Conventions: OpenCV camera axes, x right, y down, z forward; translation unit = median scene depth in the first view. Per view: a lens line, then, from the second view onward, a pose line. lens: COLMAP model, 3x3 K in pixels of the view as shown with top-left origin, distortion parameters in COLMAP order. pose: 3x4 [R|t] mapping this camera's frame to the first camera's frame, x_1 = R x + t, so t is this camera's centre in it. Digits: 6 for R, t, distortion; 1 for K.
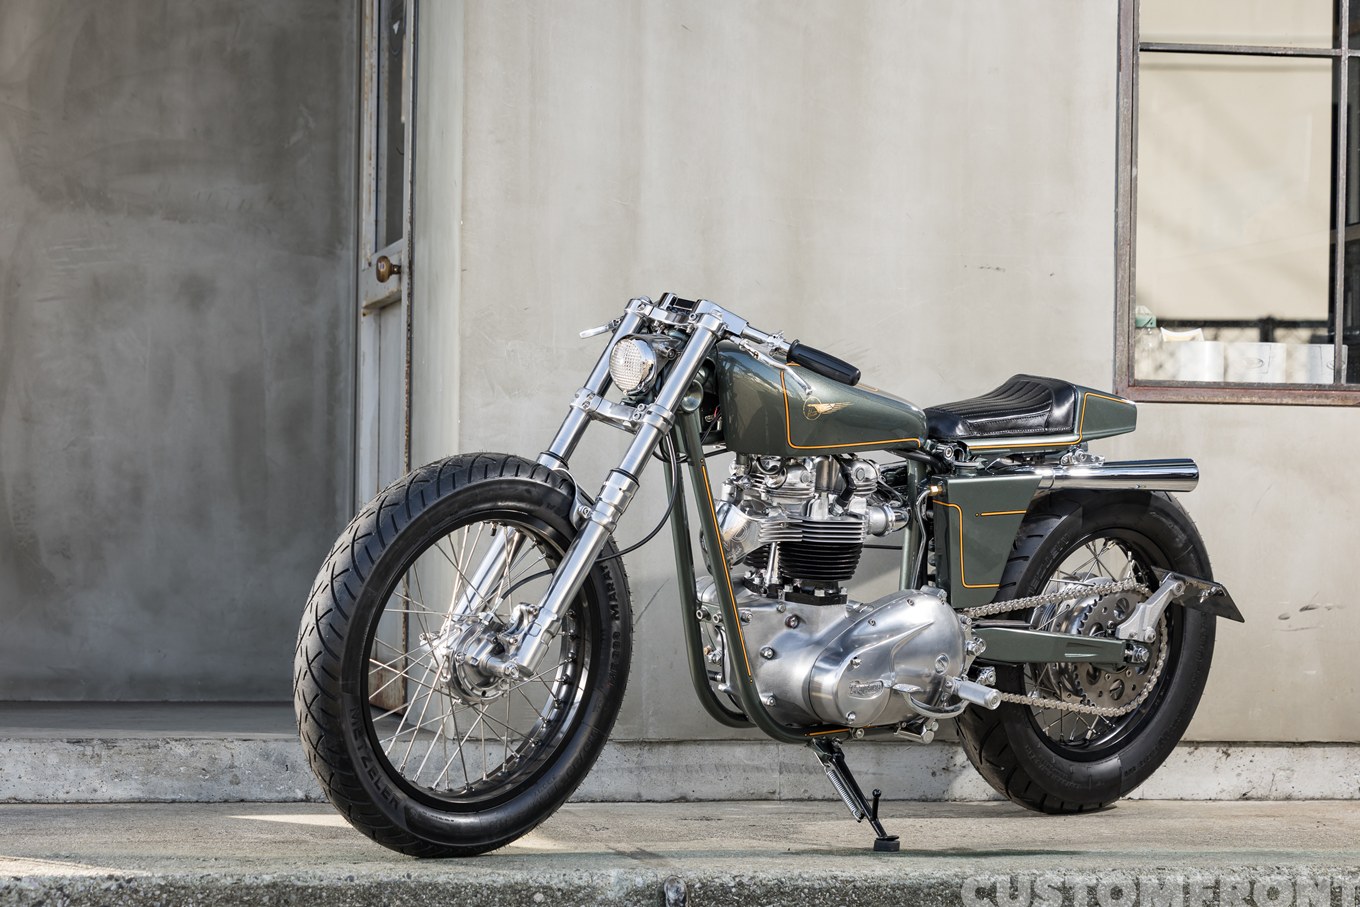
lens RADIAL K [[4112.4, 0, 674.9], [0, 4112.4, 460.3], [0, 0, 1]] dist [0.020014, 0.000000]
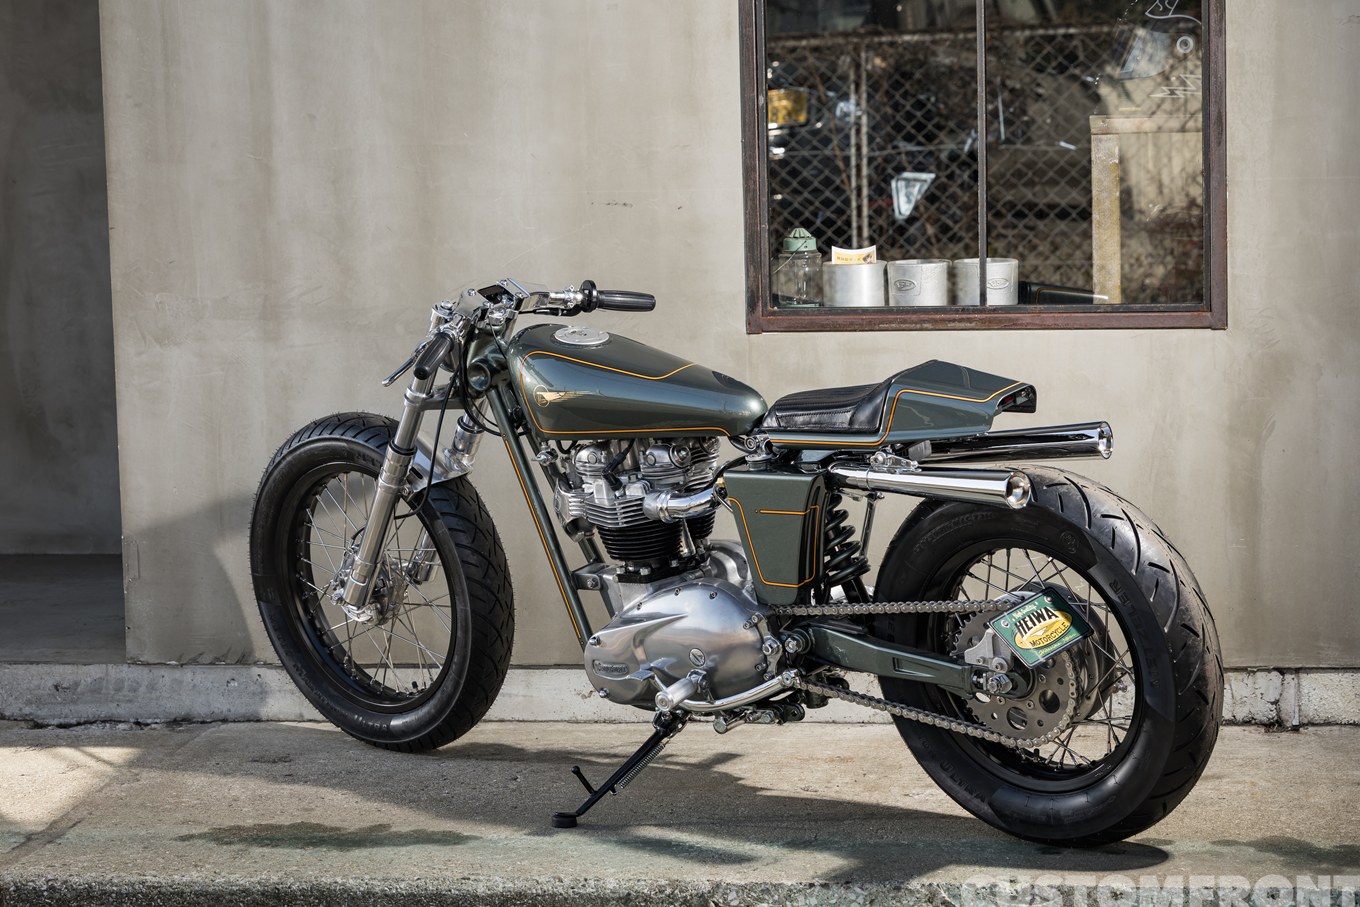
lens RADIAL K [[3682.6, 0, 638.1], [0, 3682.6, 463.7], [0, 0, 1]] dist [0.015732, 0.000000]
pose [[0.930926, 0.004754, -0.365178, 0.410090], [0.043637, 0.991304, 0.124148, -0.095177], [0.362592, -0.131508, 0.922623, 0.157786]]
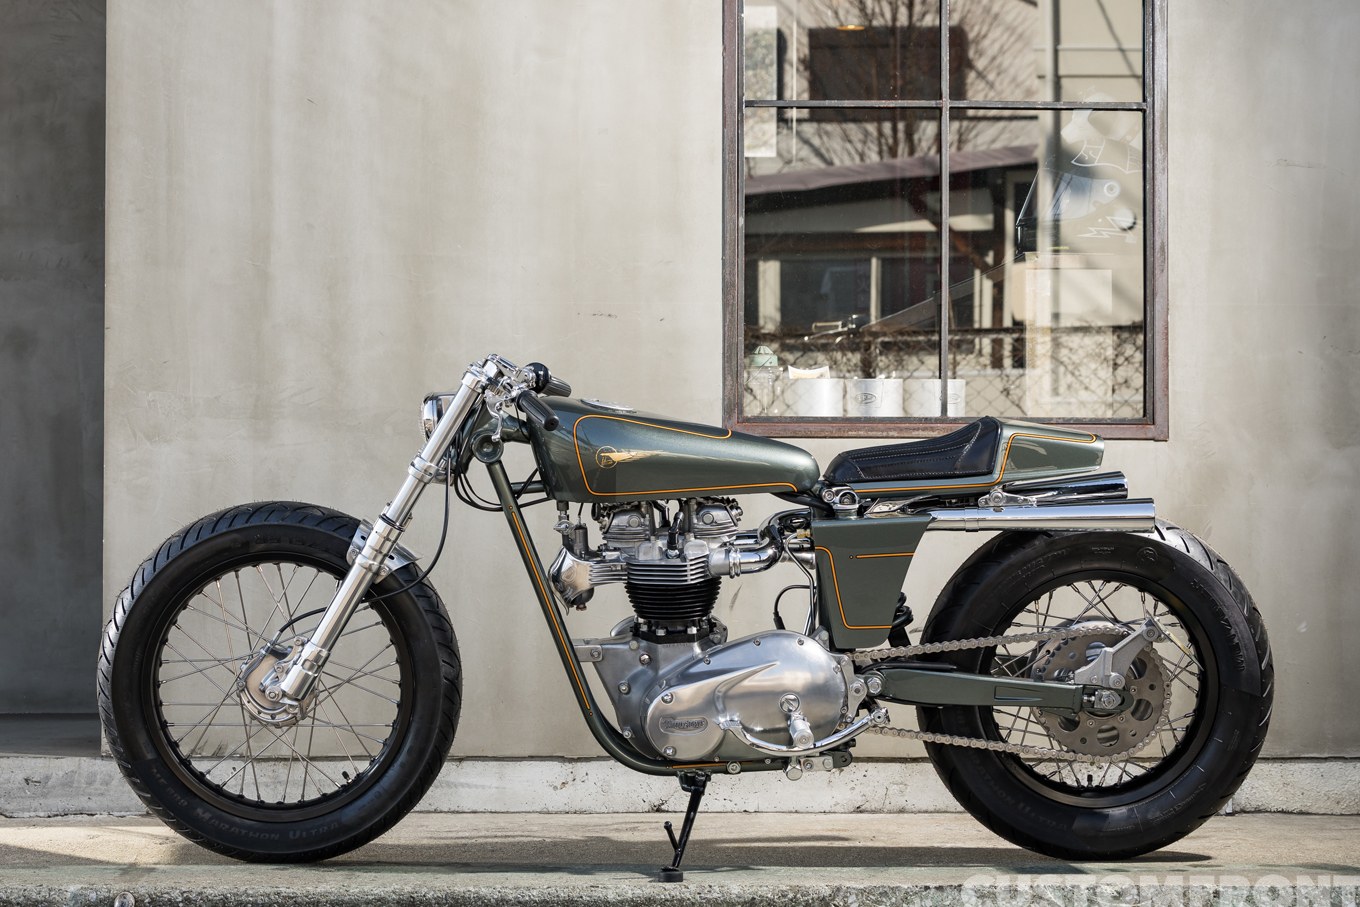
lens RADIAL K [[3862.8, 0, 571.0], [0, 3862.8, 321.4], [0, 0, 1]] dist [0.010255, 0.000000]
pose [[0.980935, -0.020386, -0.193263, 0.261921], [0.014667, 0.999413, -0.030973, -0.013860], [0.193781, 0.027548, 0.980658, 0.009548]]
